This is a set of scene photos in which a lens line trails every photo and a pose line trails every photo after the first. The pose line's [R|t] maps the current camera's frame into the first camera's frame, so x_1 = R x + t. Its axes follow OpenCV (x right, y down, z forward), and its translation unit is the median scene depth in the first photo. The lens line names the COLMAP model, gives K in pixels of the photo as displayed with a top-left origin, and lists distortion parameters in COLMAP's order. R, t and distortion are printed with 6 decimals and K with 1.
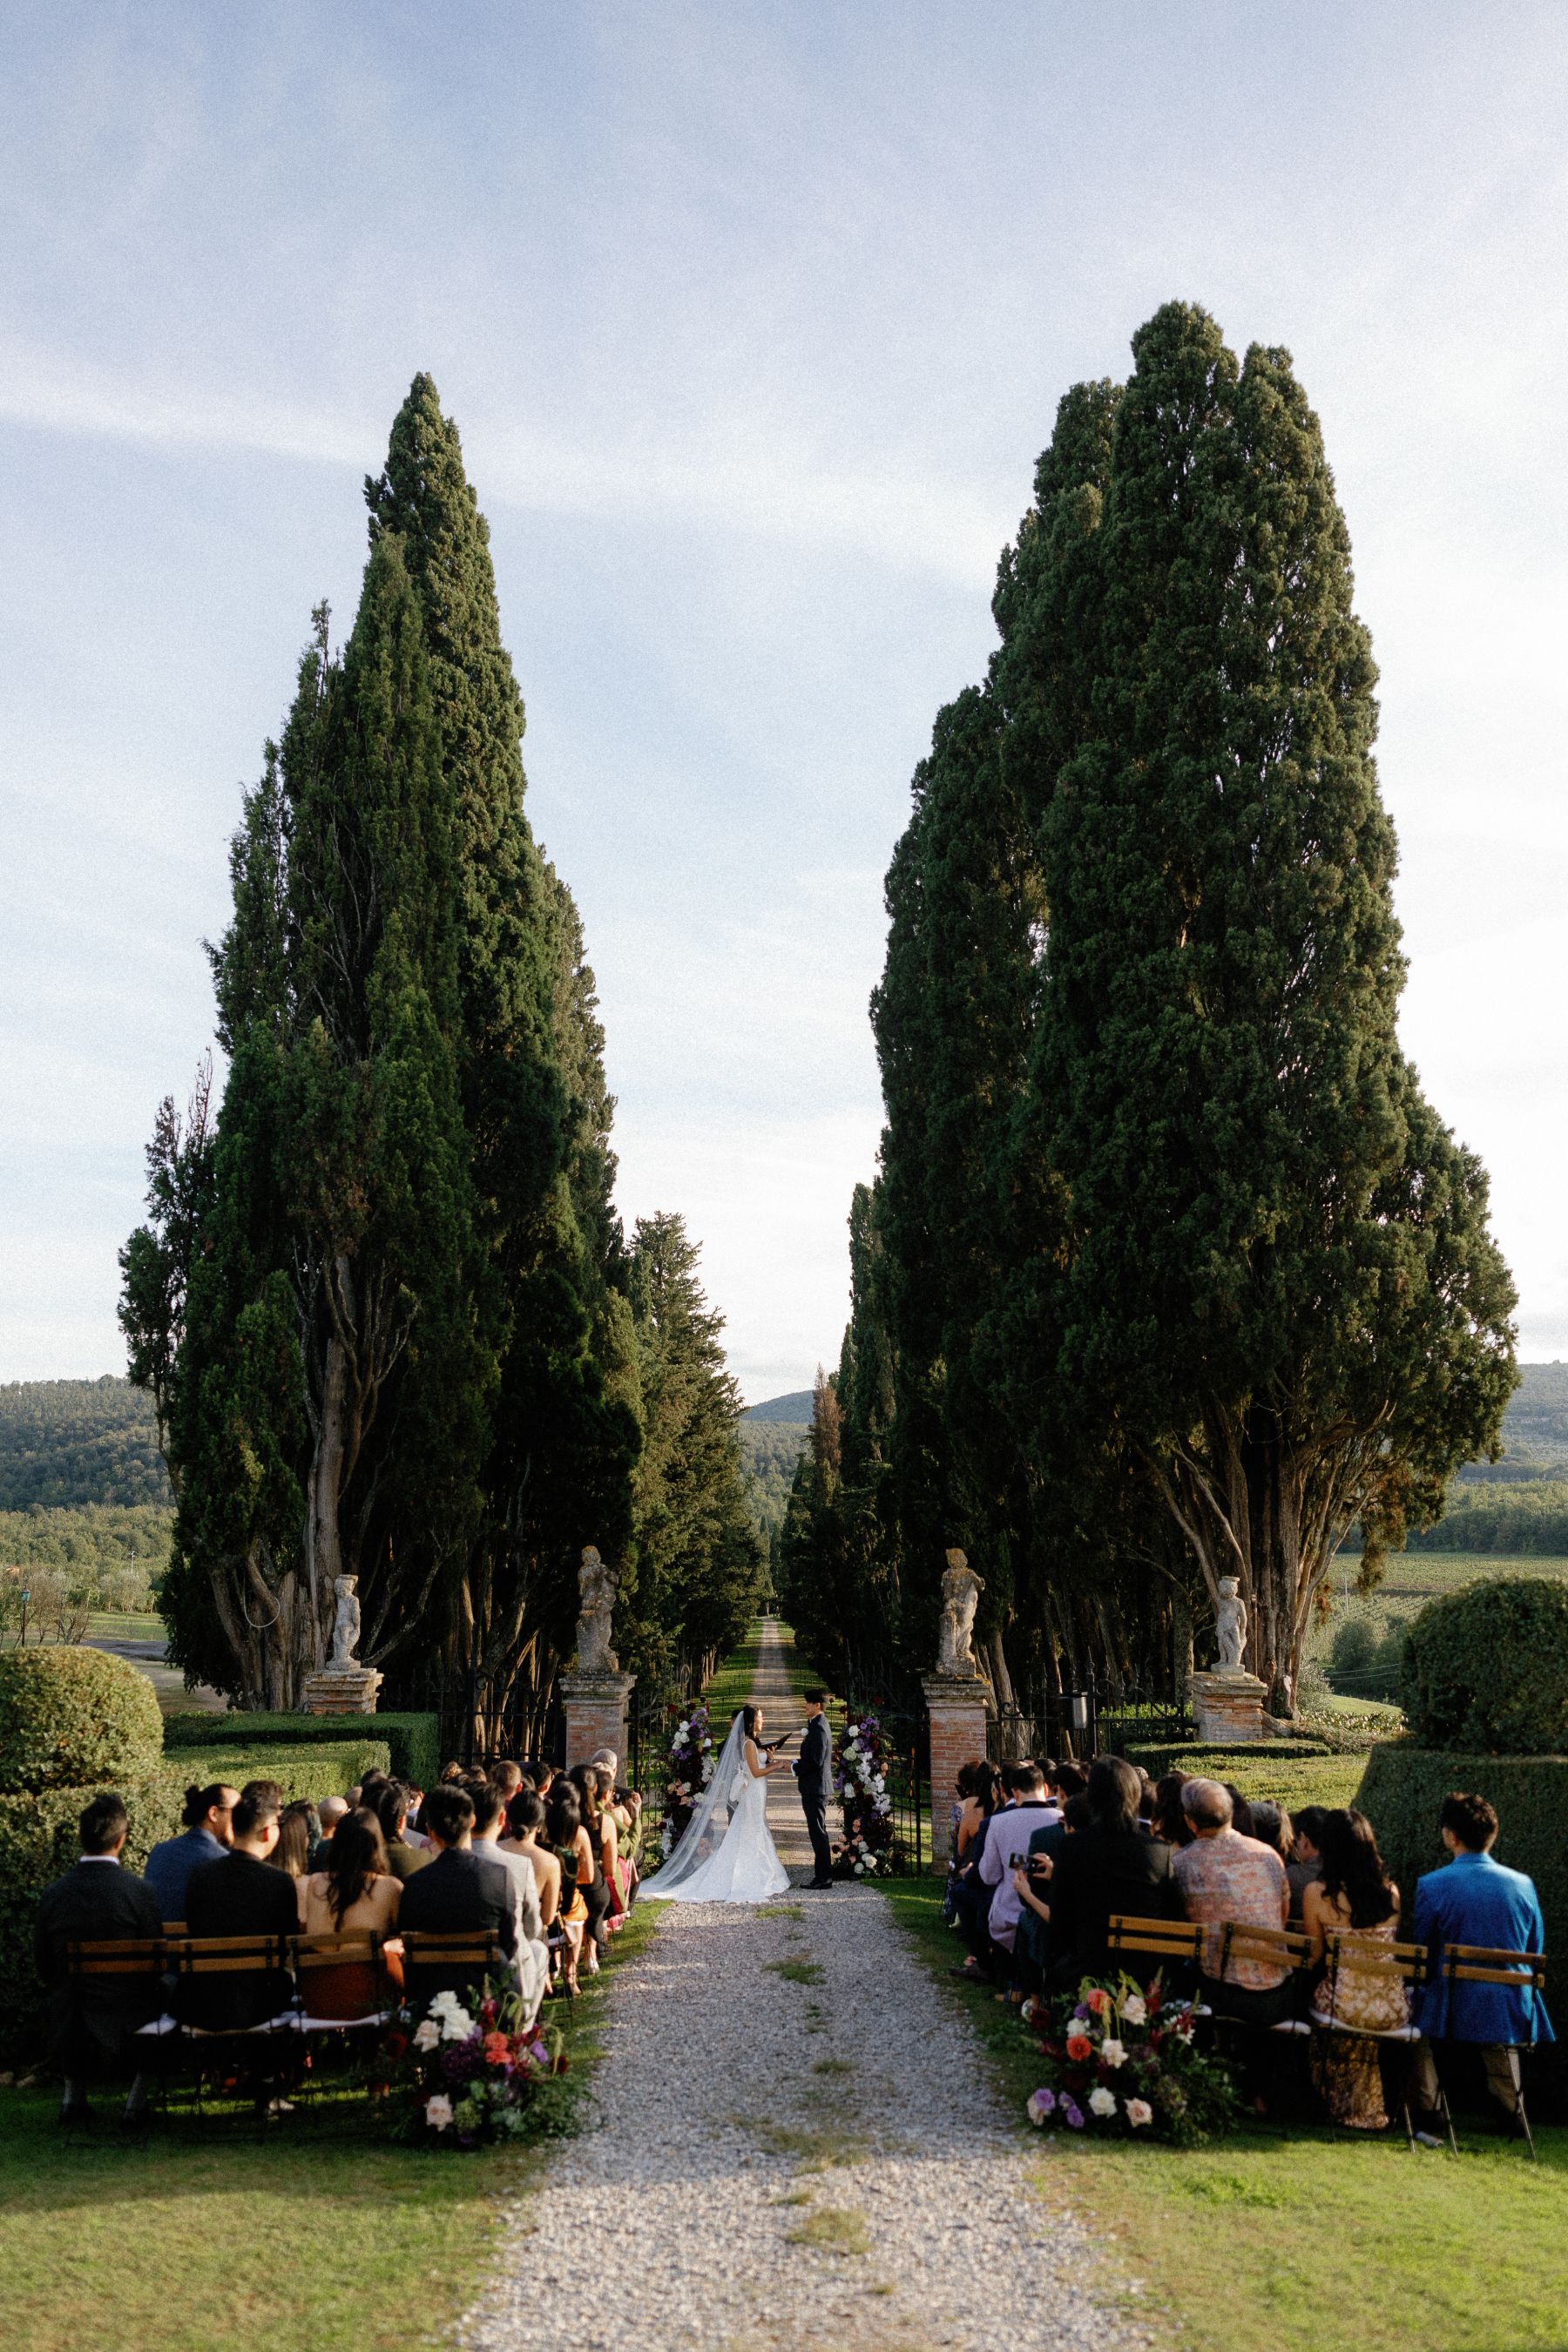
lens RADIAL K [[1911.6, 0, 780.4], [0, 1911.6, 1183.6], [0, 0, 1]] dist [0.025998, -0.001401]
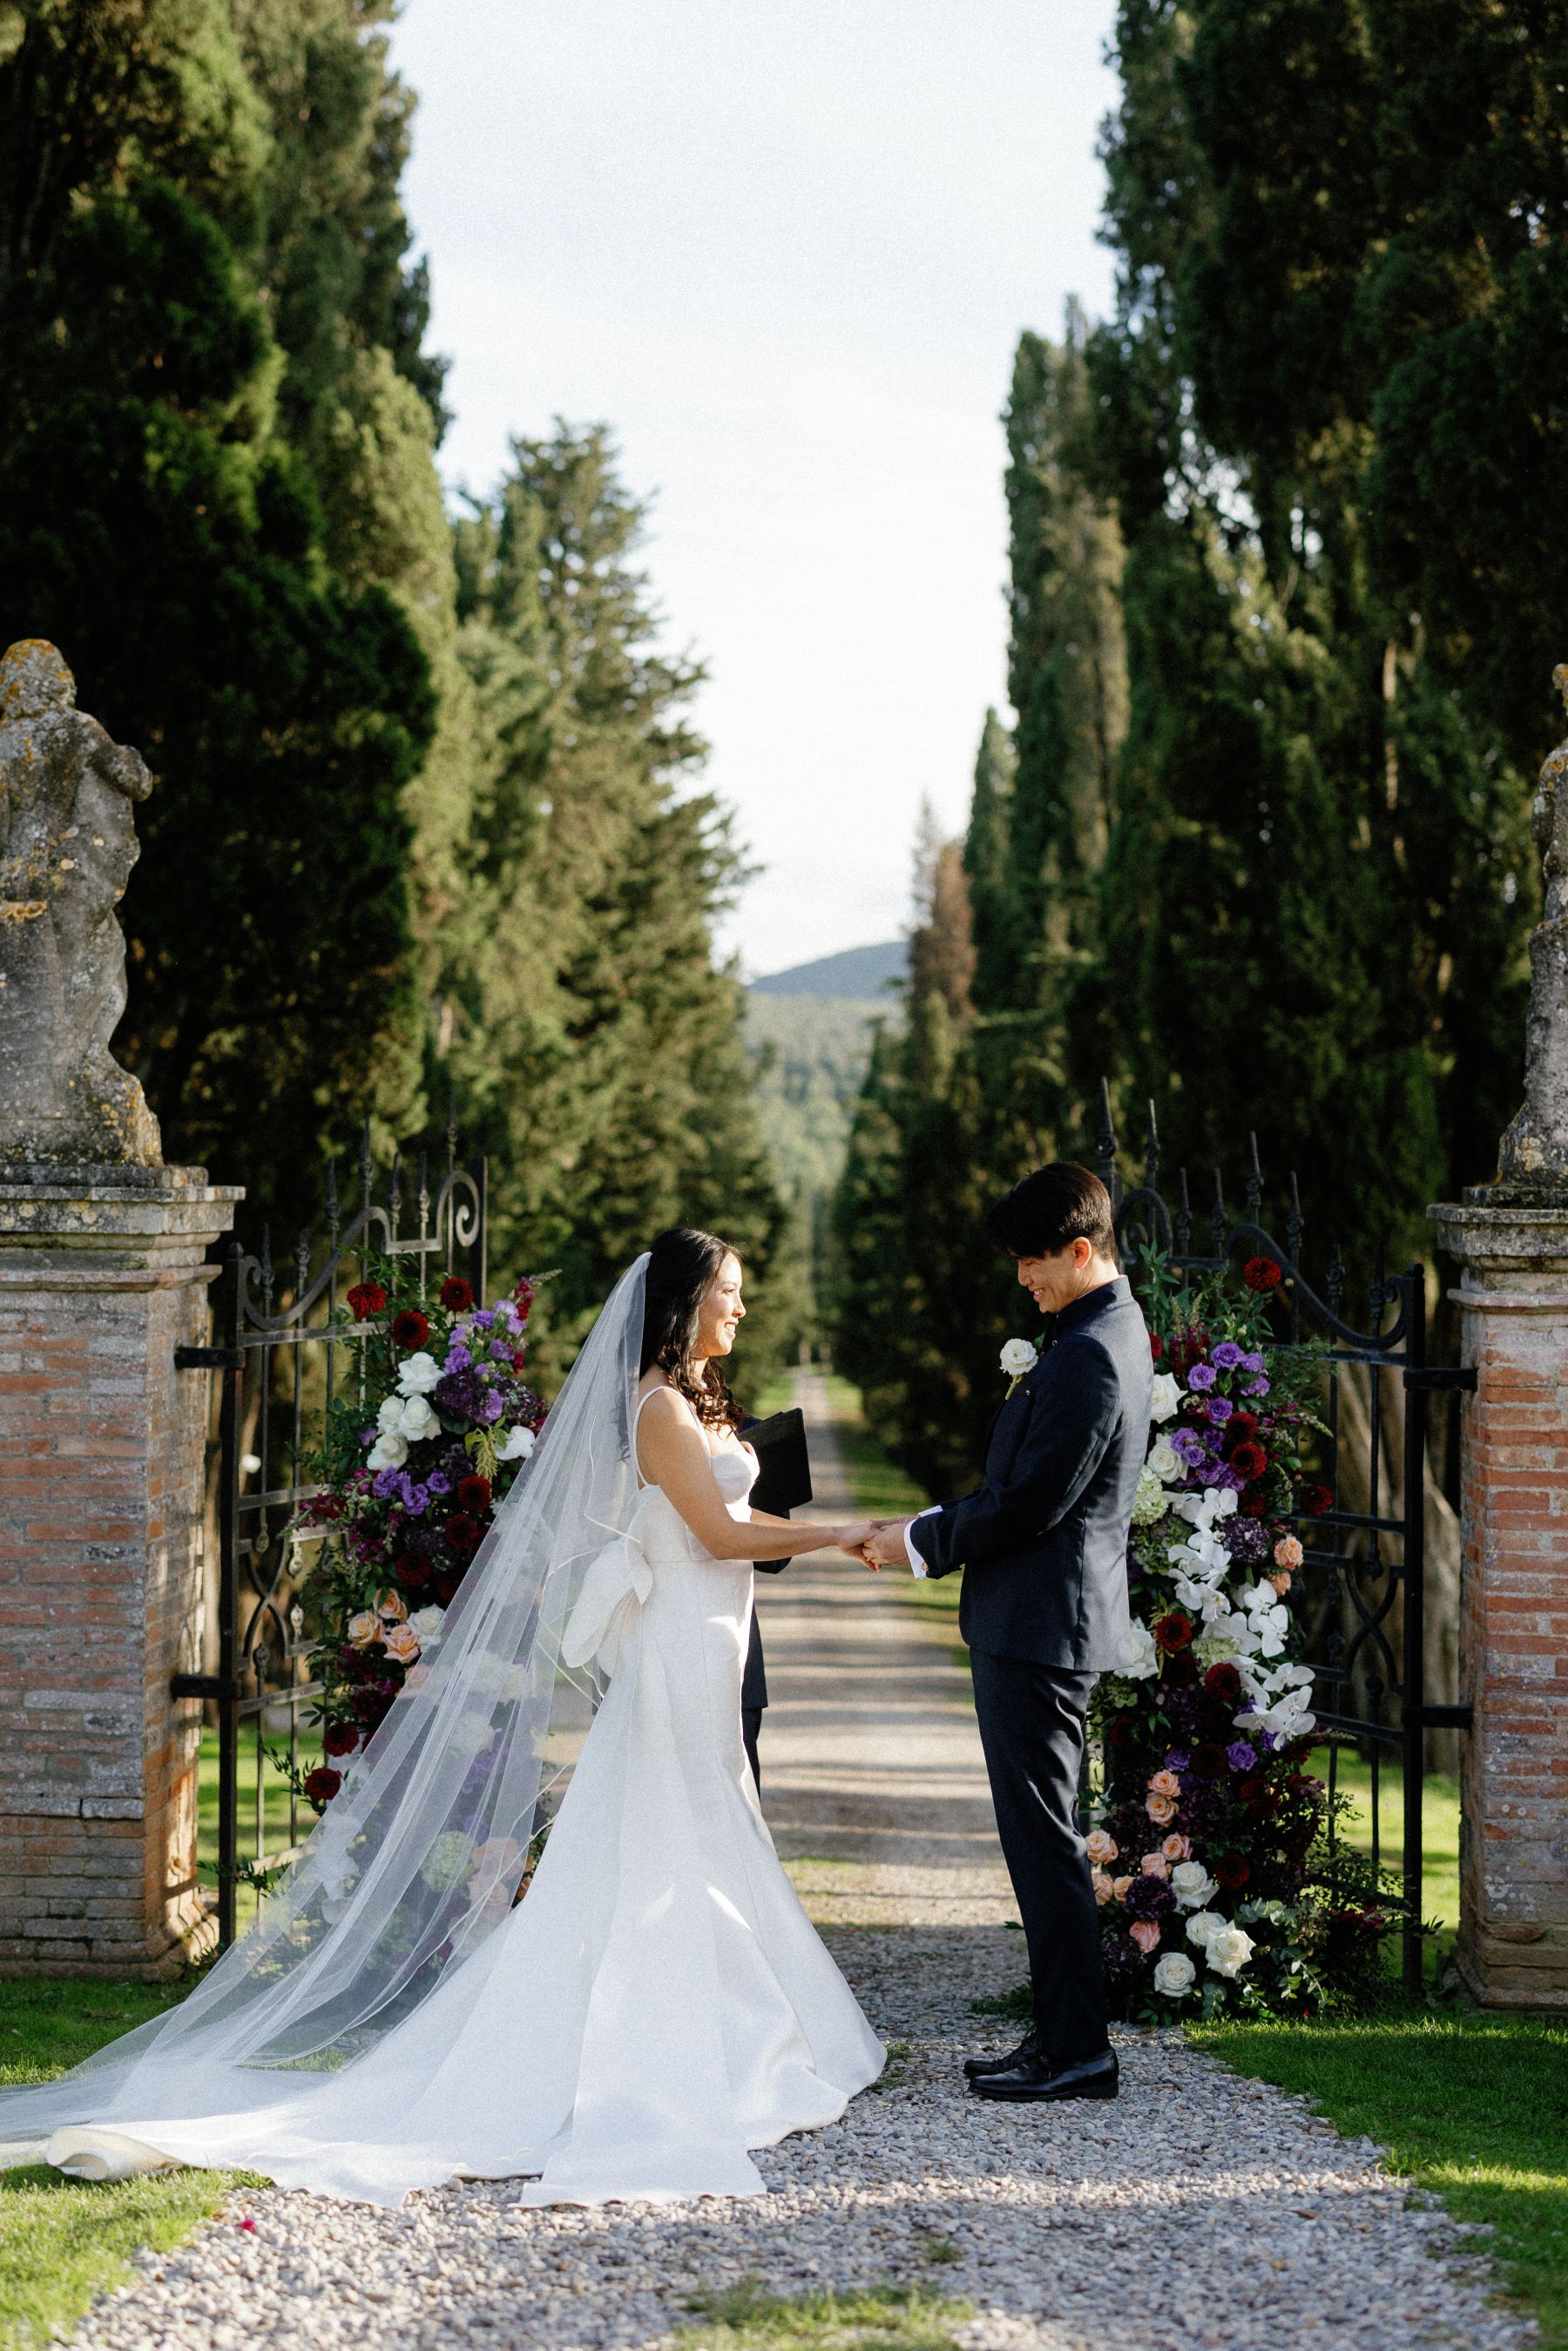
lens RADIAL K [[3725.8, 0, 731.9], [0, 3725.8, 1181.4], [0, 0, 1]] dist [0.010546, 0.117662]
pose [[0.999593, 0.009476, -0.026925, -0.000439], [-0.004881, 0.986138, 0.165855, 0.157596], [0.028123, -0.165656, 0.985782, 0.477014]]
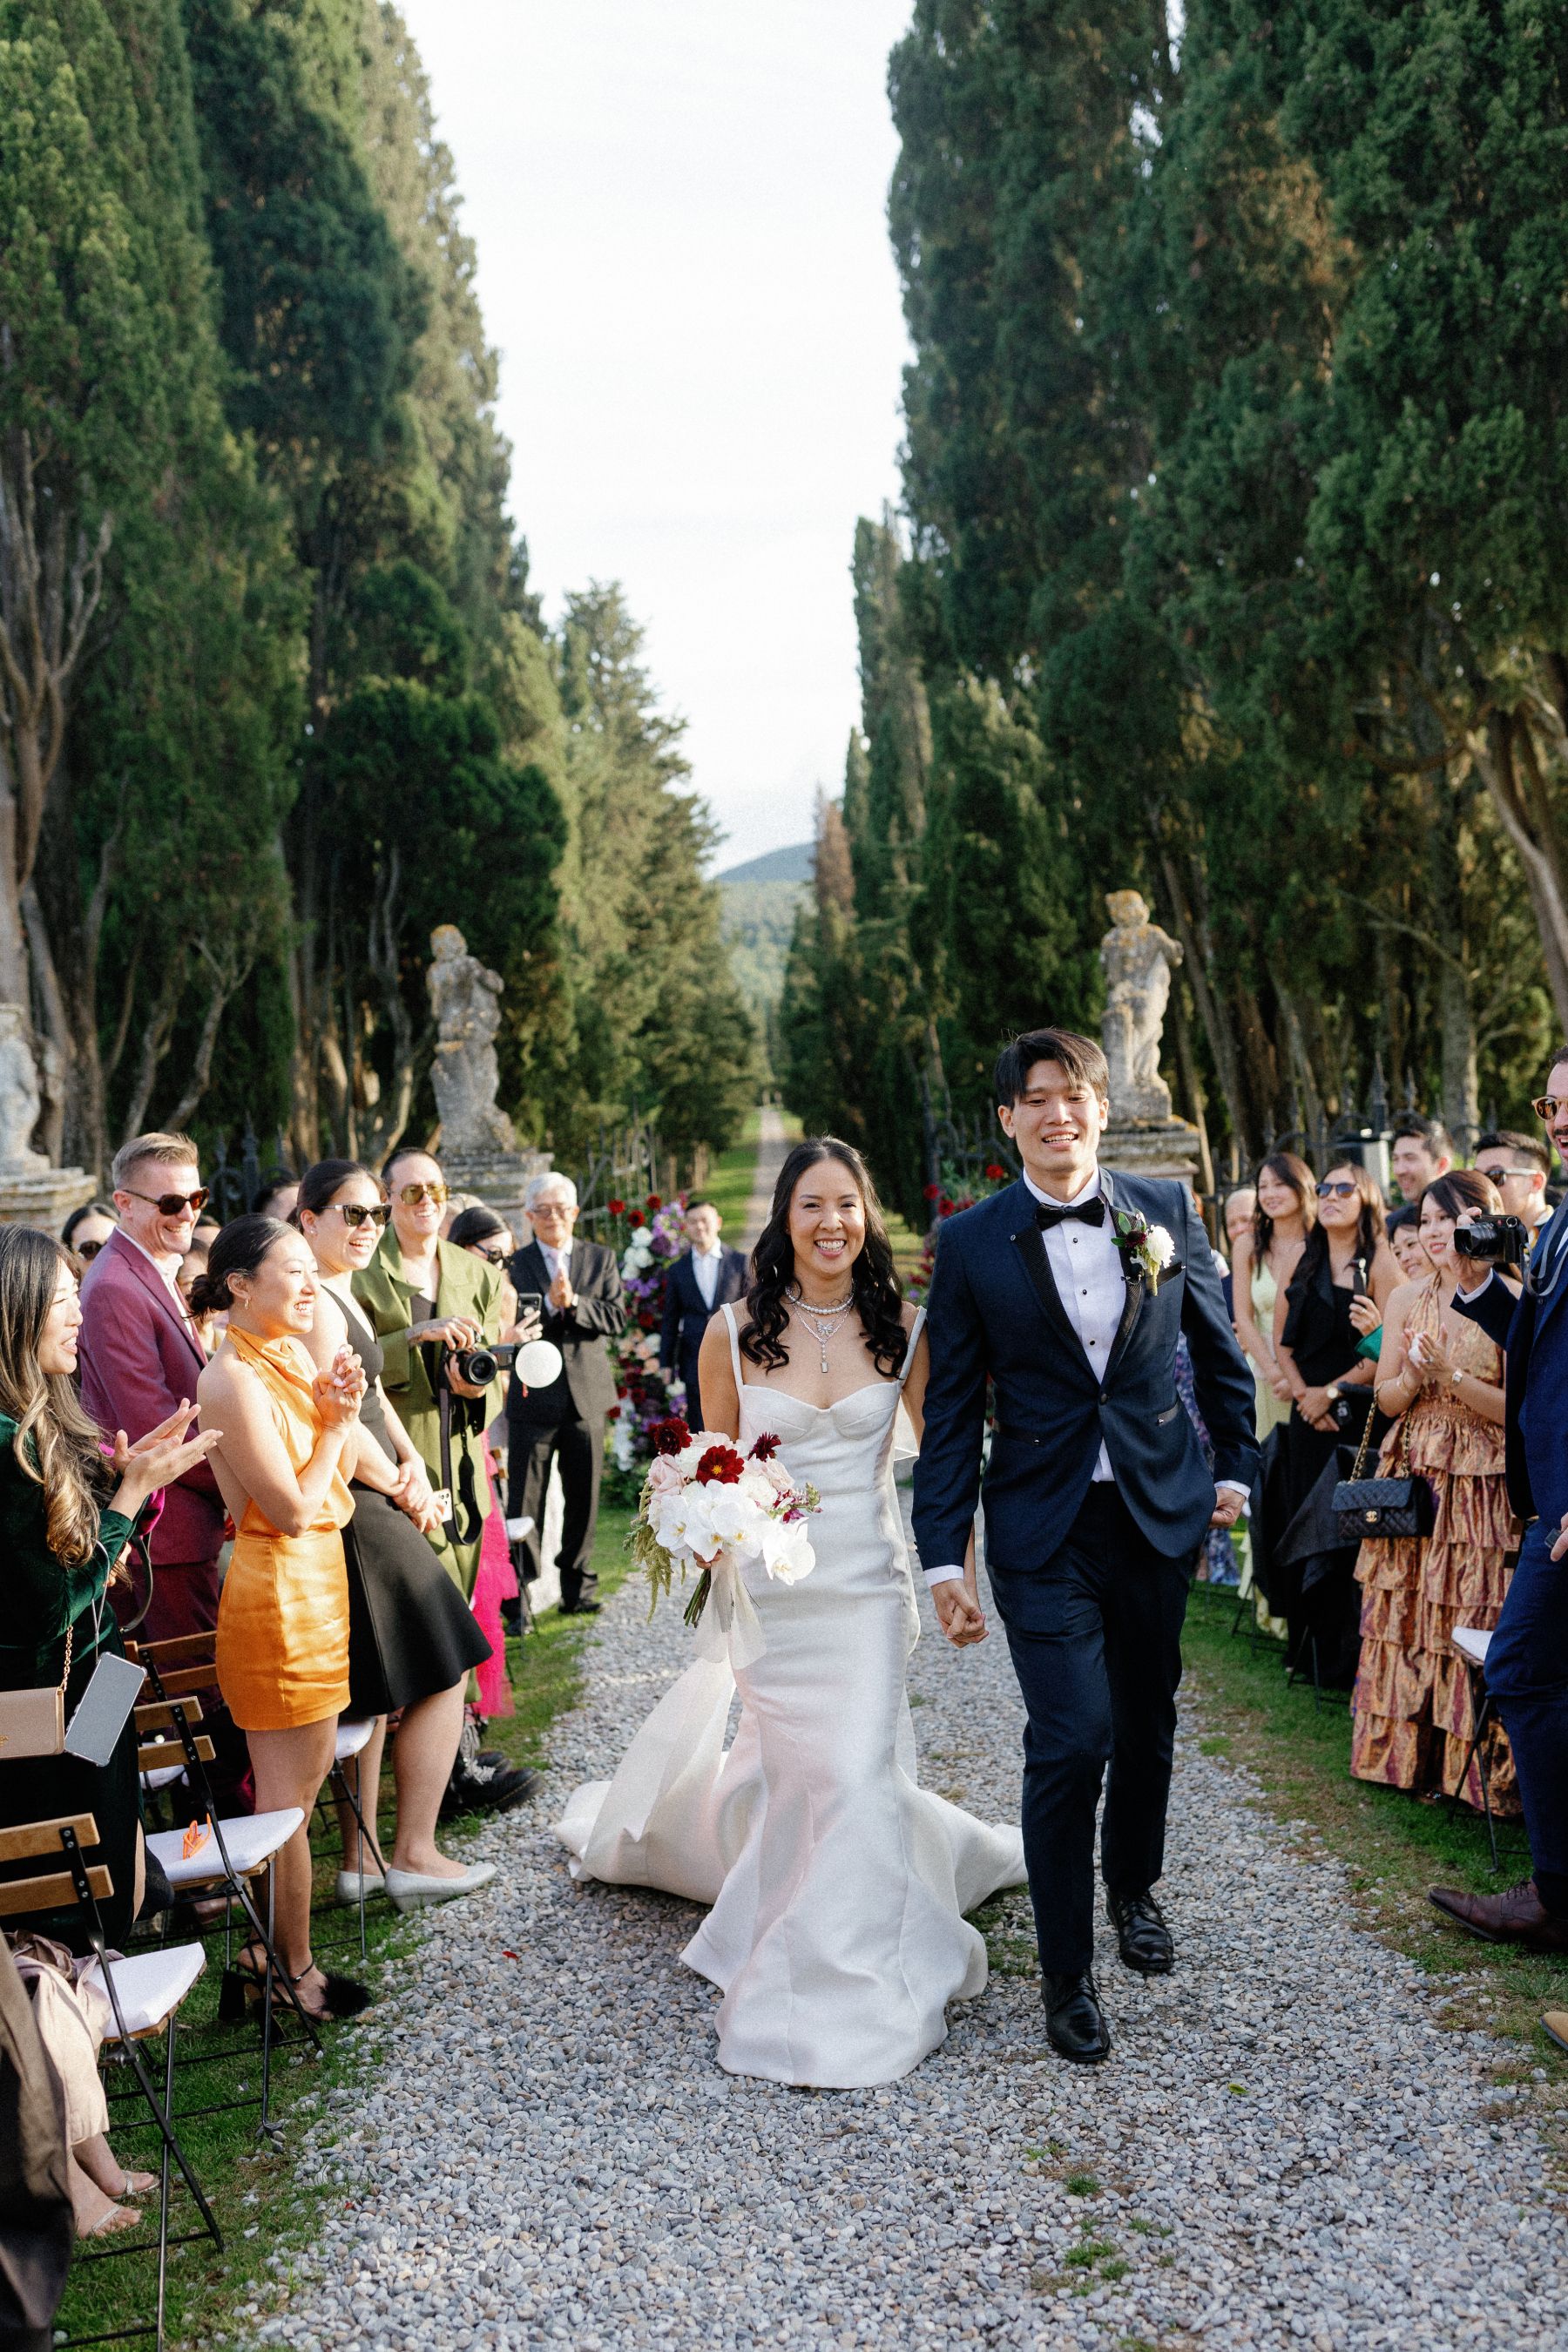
lens RADIAL K [[2247.4, 0, 784.0], [0, 2247.4, 1176.0], [0, 0, 1]] dist [0.008011, -0.000462]
pose [[0.998399, -0.056564, -0.000091, -0.007344], [0.054815, 0.967137, 0.248278, 0.093343], [-0.013956, -0.247885, 0.968689, 0.326753]]
